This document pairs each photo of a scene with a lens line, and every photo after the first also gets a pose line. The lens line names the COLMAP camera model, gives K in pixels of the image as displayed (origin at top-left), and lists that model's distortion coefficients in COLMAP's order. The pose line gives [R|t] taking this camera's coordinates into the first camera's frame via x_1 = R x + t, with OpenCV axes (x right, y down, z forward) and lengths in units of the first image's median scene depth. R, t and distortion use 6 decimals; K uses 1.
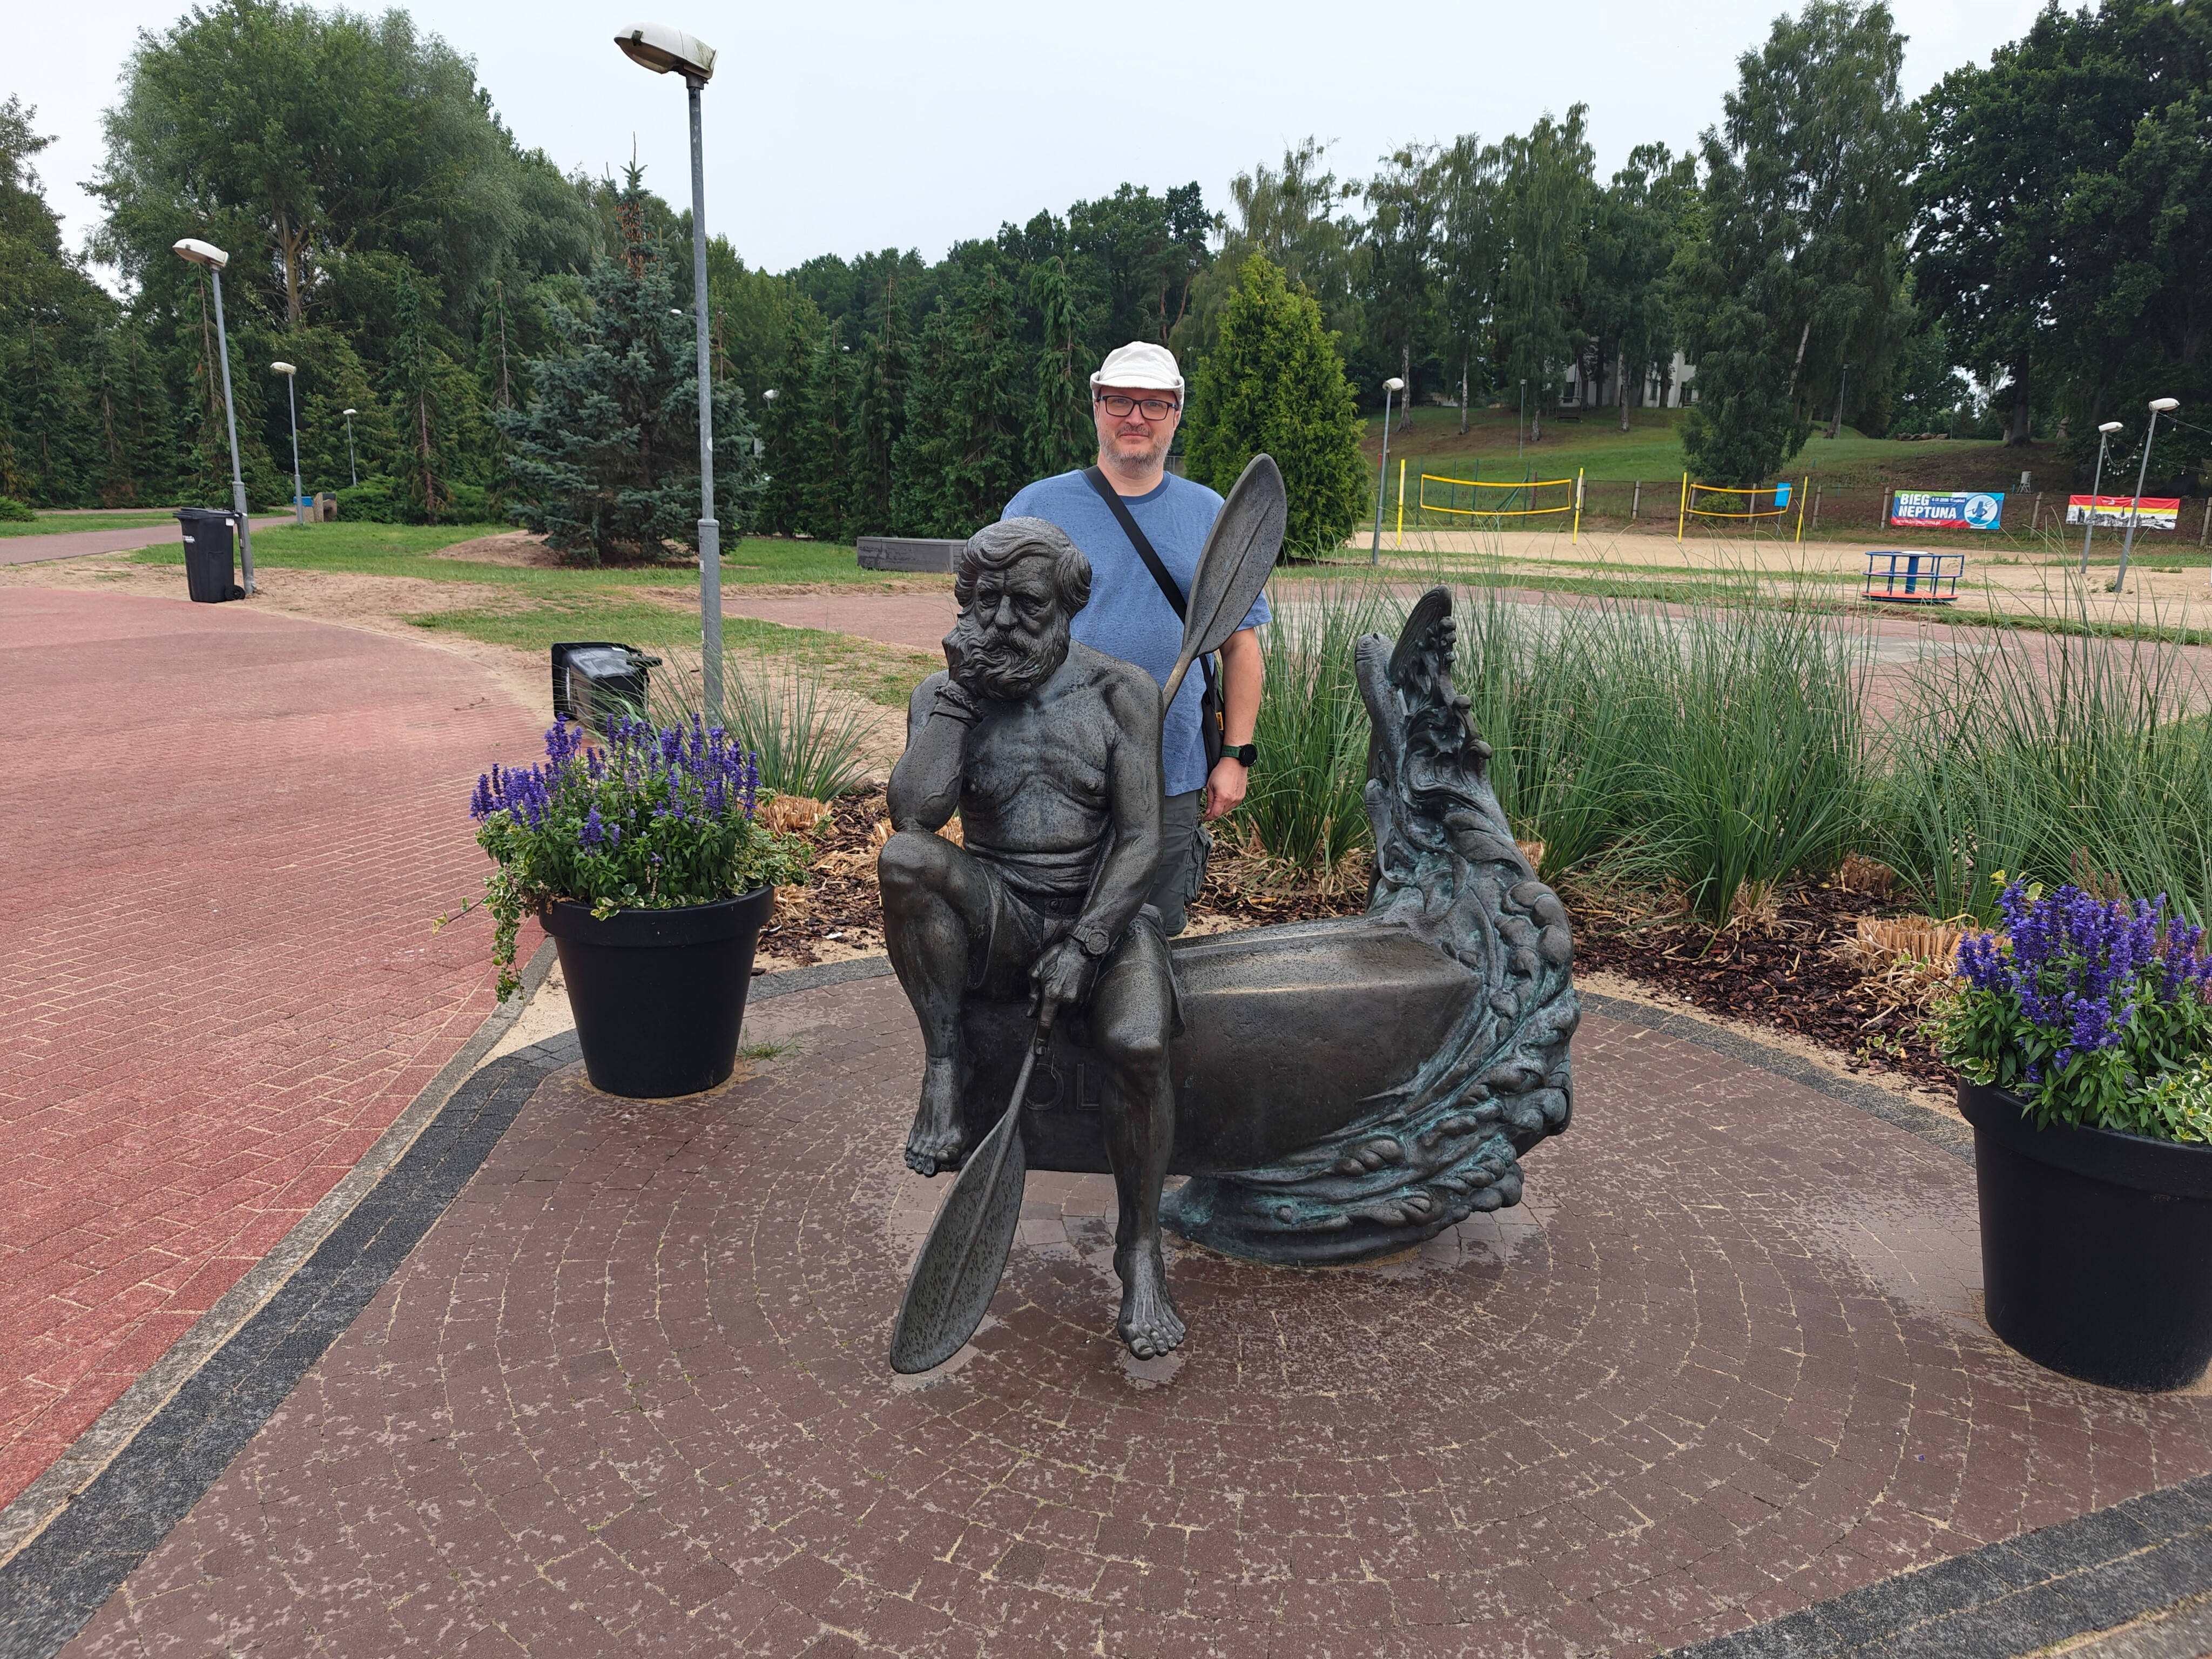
lens RADIAL K [[1468.4, 0, 1102.8], [0, 1468.4, 836.6], [0, 0, 1]] dist [0.041765, -0.042675]
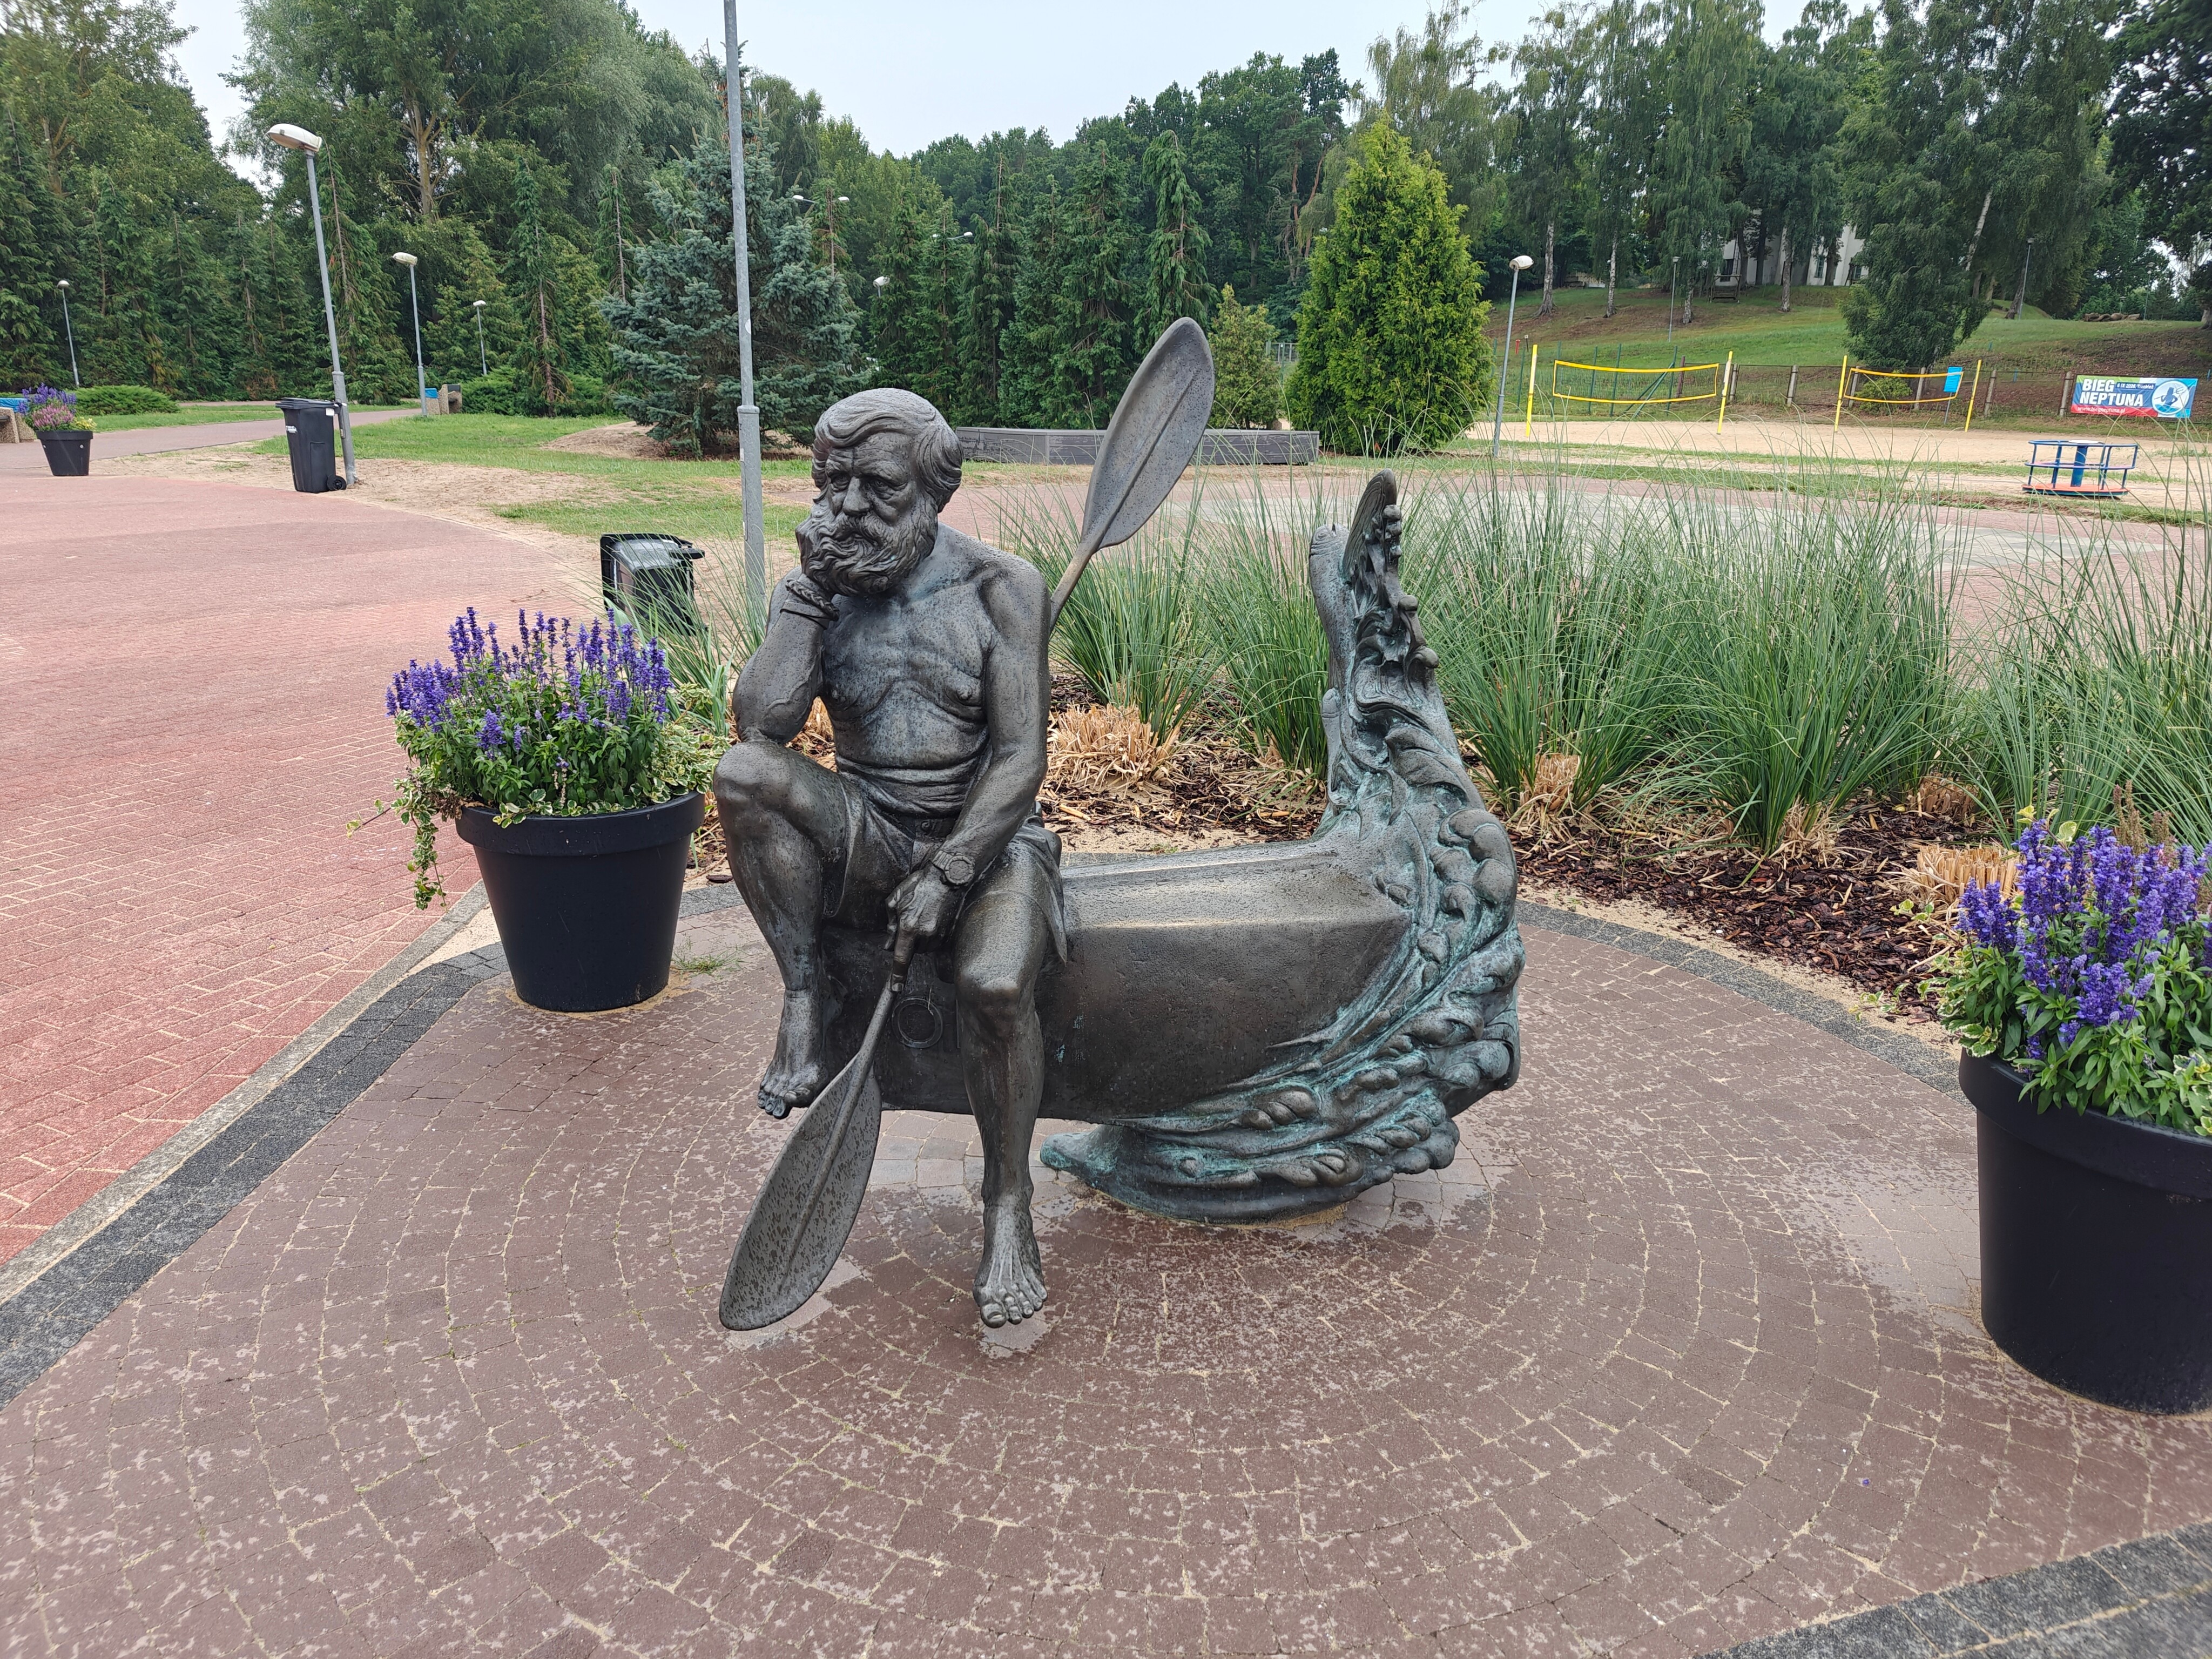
lens RADIAL K [[1468.4, 0, 1103.8], [0, 1468.4, 834.2], [0, 0, 1]] dist [0.041765, -0.042675]
pose [[0.996577, 0.020628, -0.080050, 0.091103], [-0.015159, 0.997547, 0.068344, -0.007334], [0.081263, -0.066897, 0.994445, 0.066692]]
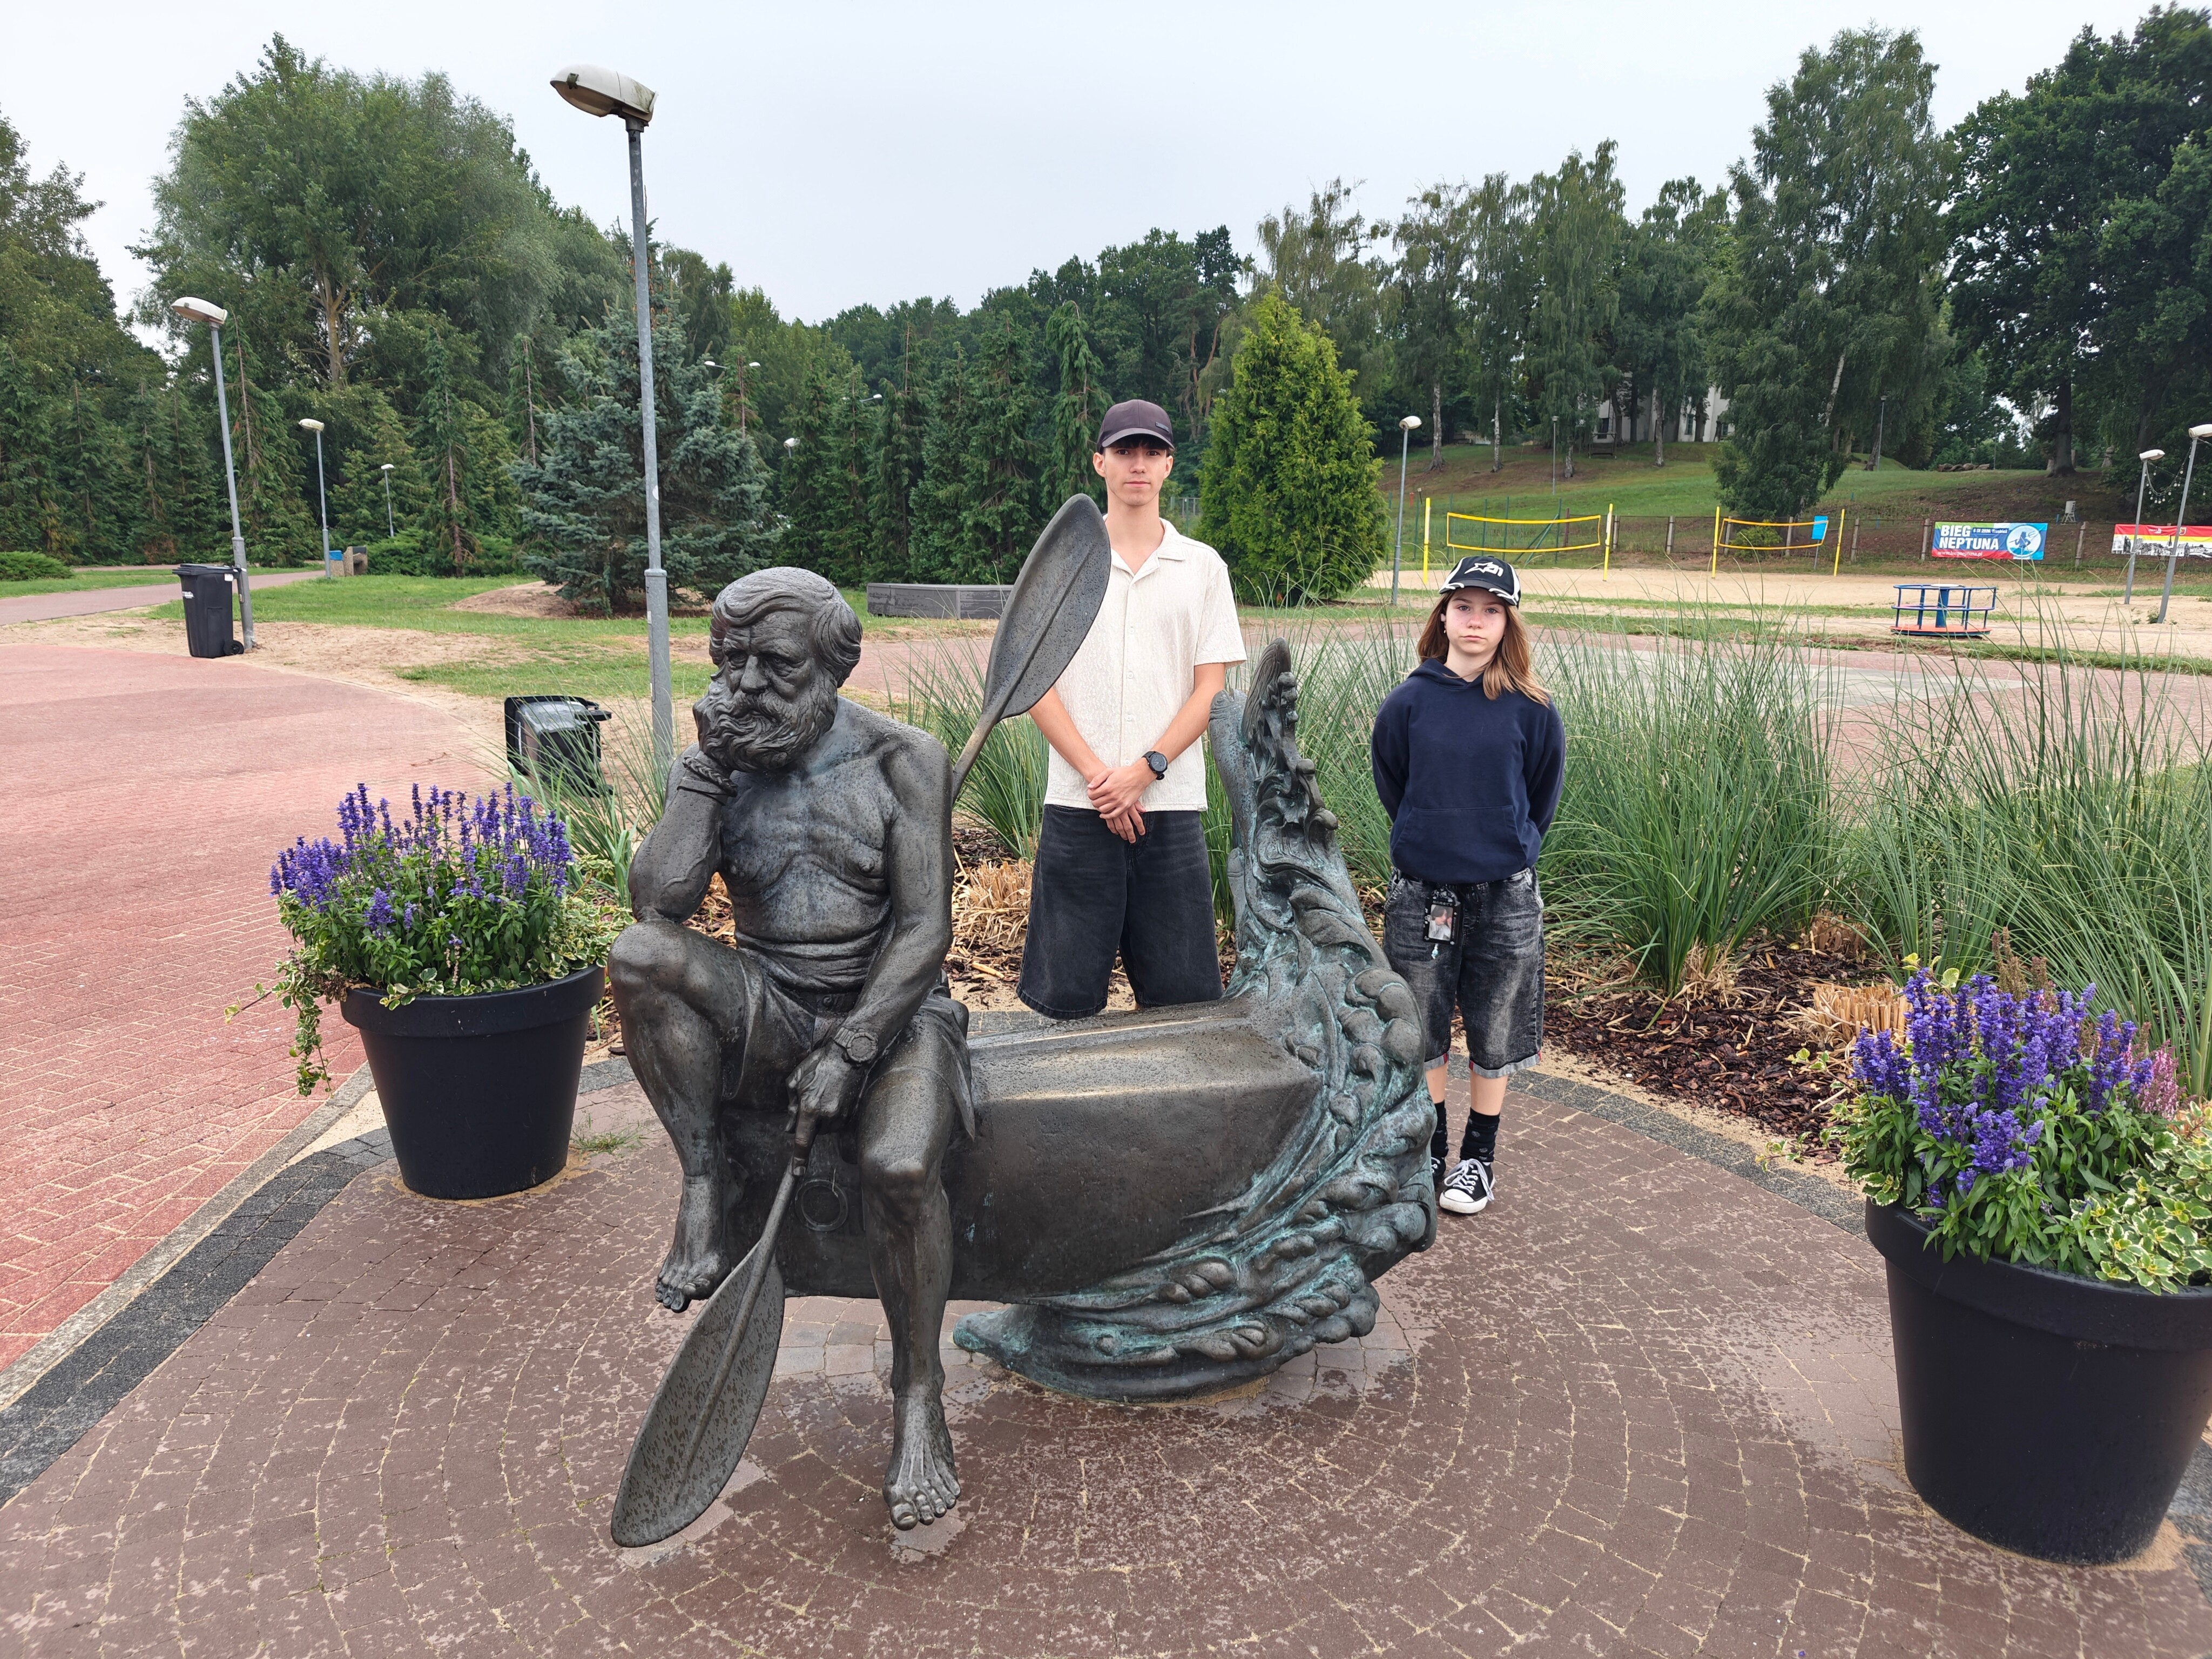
lens RADIAL K [[1468.4, 0, 1100.4], [0, 1468.4, 849.7], [0, 0, 1]] dist [0.041765, -0.042675]
pose [[0.999593, -0.008148, -0.027336, 0.095709], [0.007621, 0.999784, -0.019330, -0.016265], [0.027488, 0.019114, 0.999439, 0.069816]]
